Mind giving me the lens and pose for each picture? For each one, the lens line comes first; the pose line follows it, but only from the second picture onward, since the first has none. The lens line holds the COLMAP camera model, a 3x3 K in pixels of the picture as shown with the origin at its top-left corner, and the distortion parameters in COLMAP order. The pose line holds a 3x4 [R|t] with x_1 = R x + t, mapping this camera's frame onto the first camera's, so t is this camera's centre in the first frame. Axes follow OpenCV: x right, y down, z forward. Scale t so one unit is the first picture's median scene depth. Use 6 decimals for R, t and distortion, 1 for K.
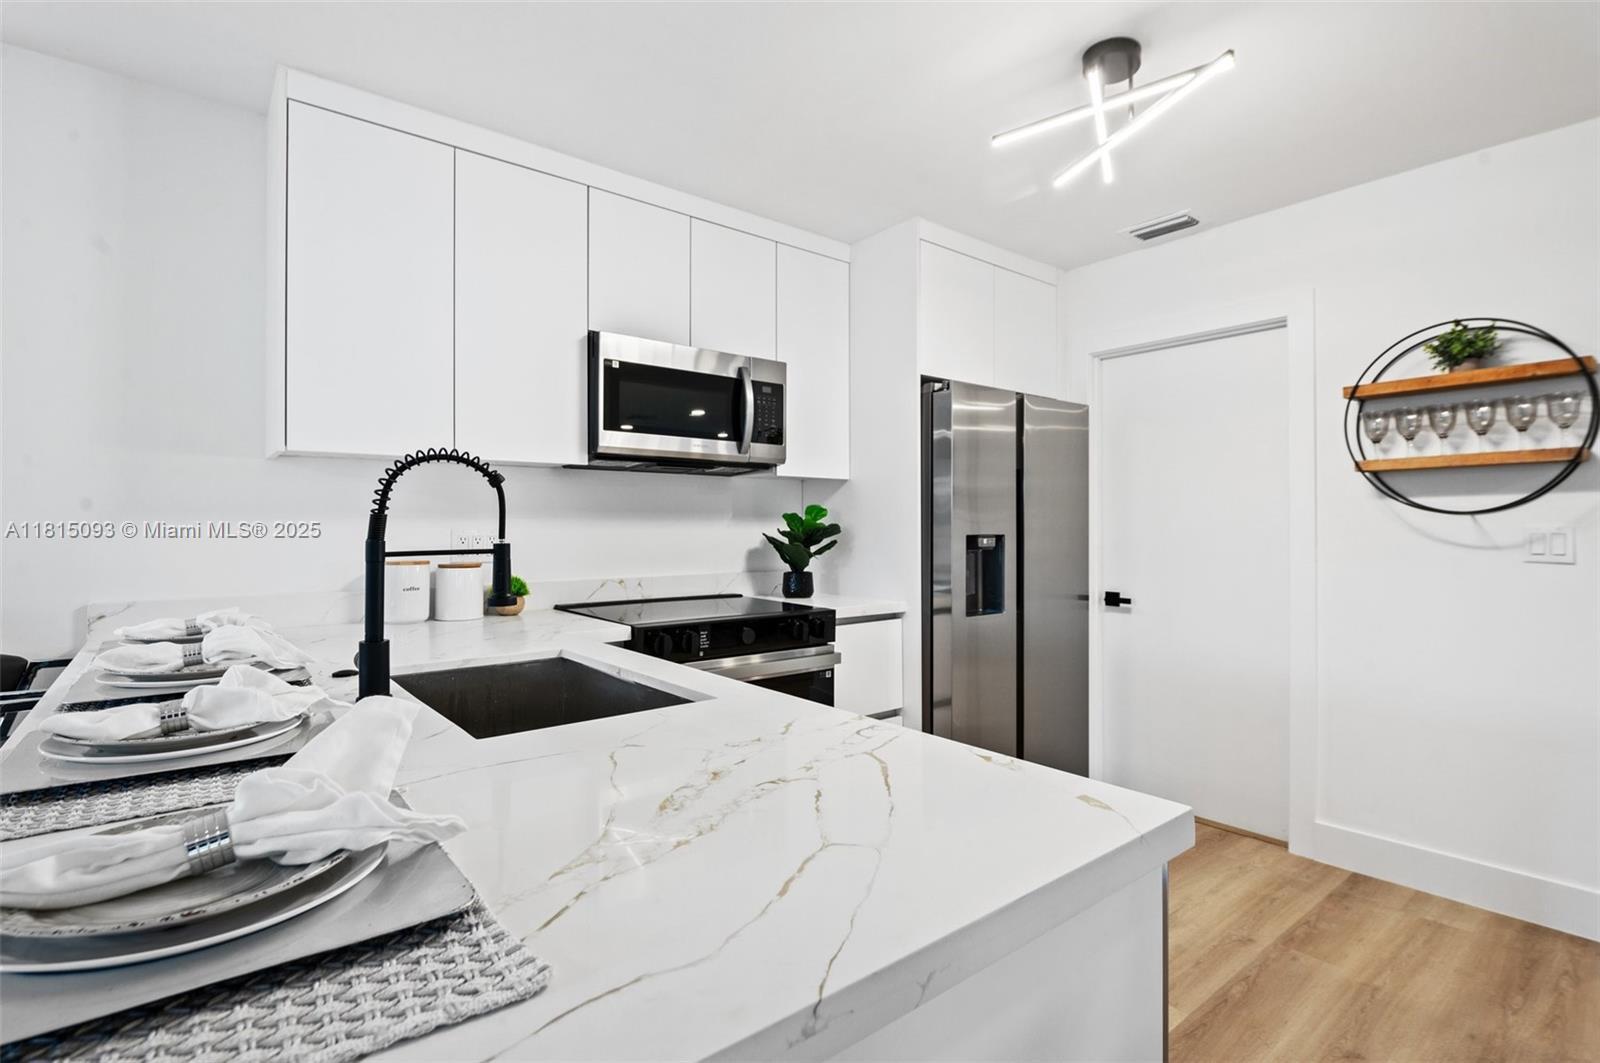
lens RADIAL K [[782.2, 0, 825.5], [0, 782.2, 526.7], [0, 0, 1]] dist [-0.001512, 0.000745]
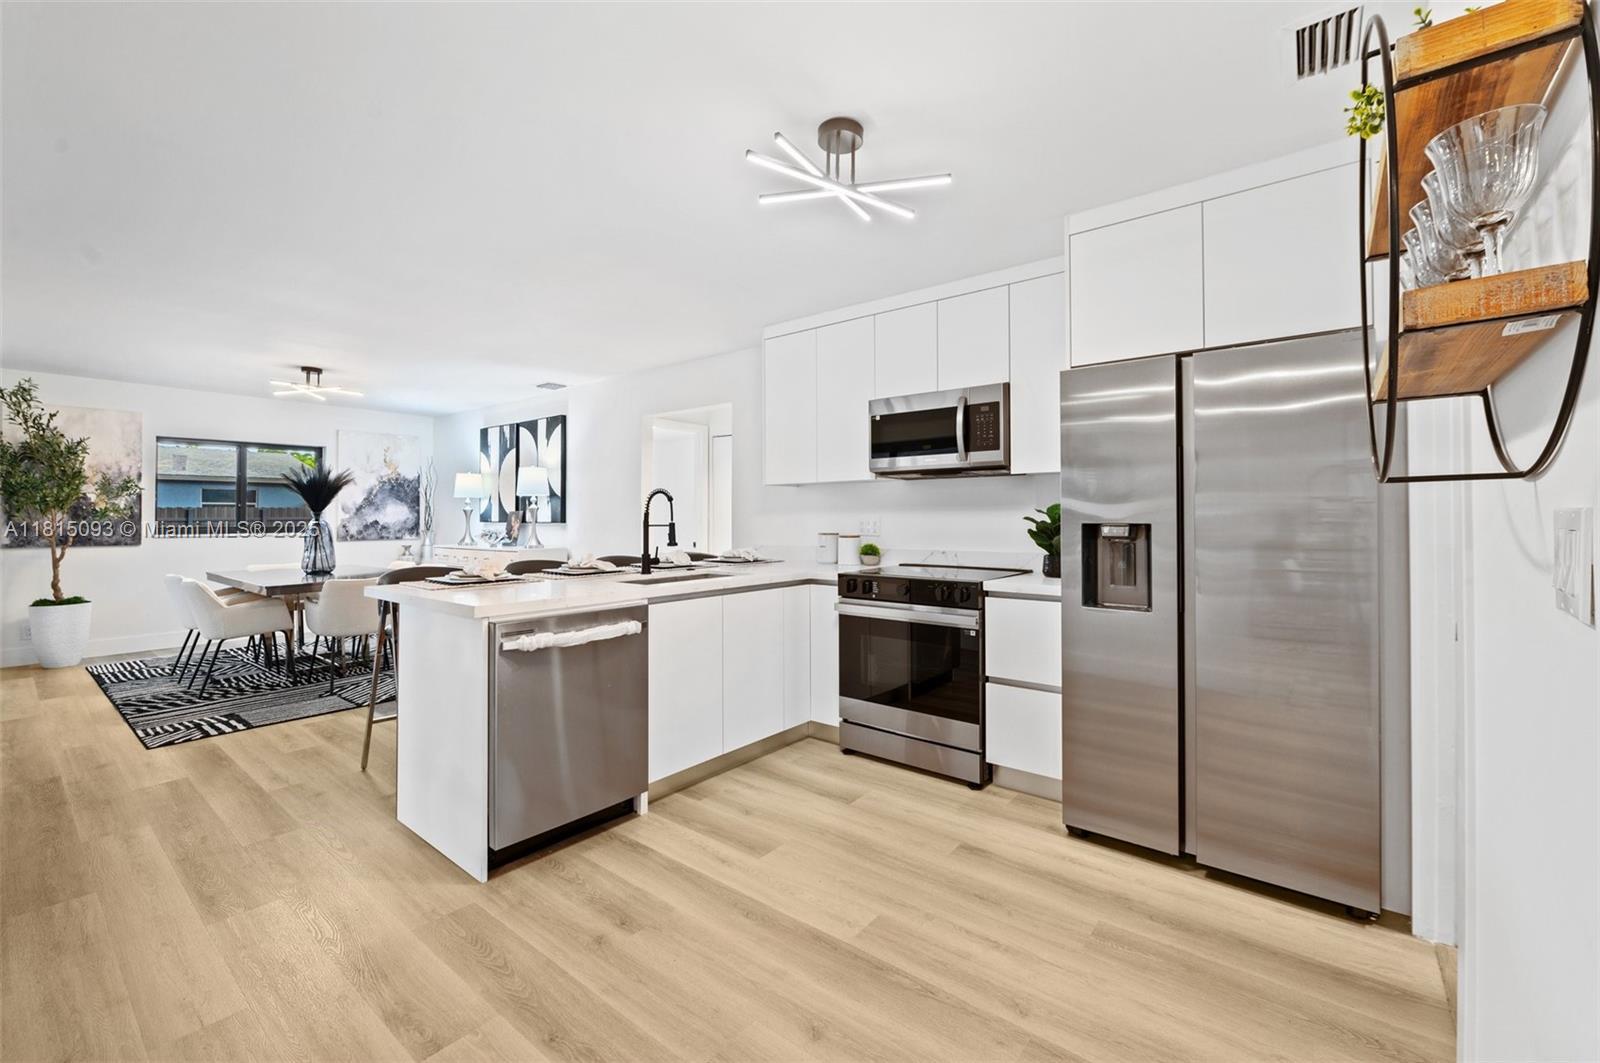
lens RADIAL K [[678.3, 0, 831.2], [0, 678.3, 516.0], [0, 0, 1]] dist [-0.003834, 0.000028]
pose [[0.210055, -0.002687, -0.977686, 1.036592], [0.002859, 0.999994, -0.002134, 0.002944], [0.977685, -0.002347, 0.210062, 0.561891]]
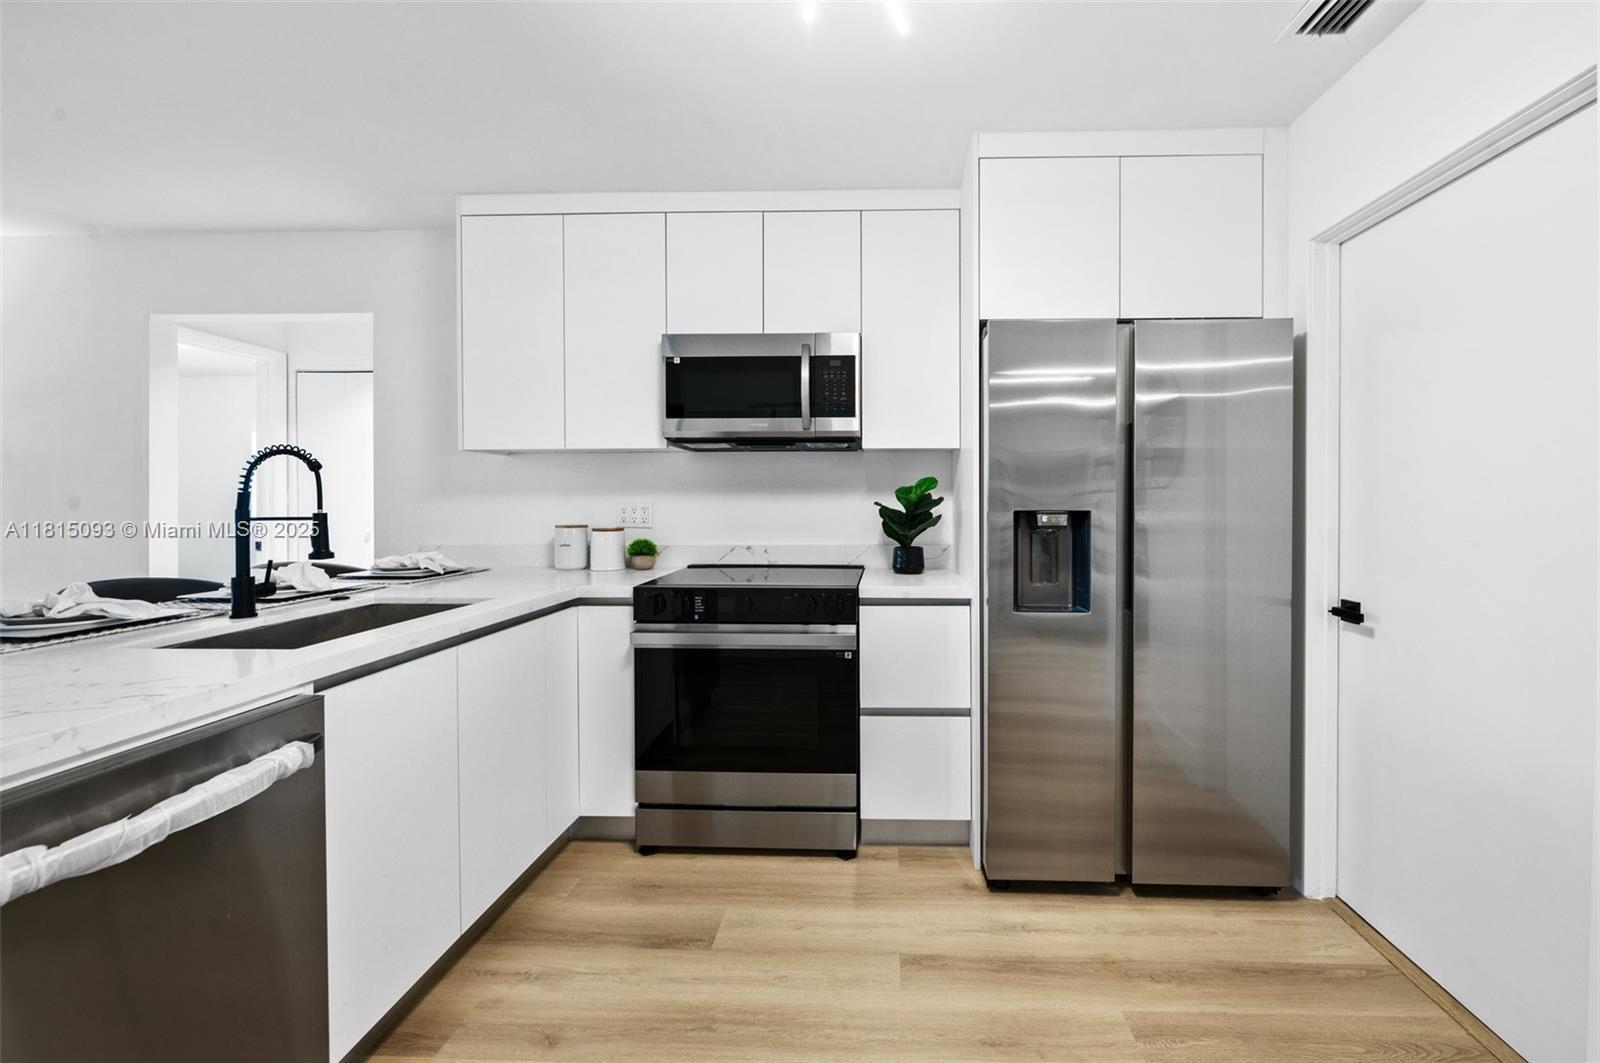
lens RADIAL K [[658.0, 0, 843.9], [0, 658.0, 508.6], [0, 0, 1]] dist [-0.002332, -0.000424]
pose [[0.743080, 0.008076, -0.669153, 0.538433], [0.000341, 0.999922, 0.012448, 0.000423], [0.669202, -0.009478, 0.743020, 0.410846]]
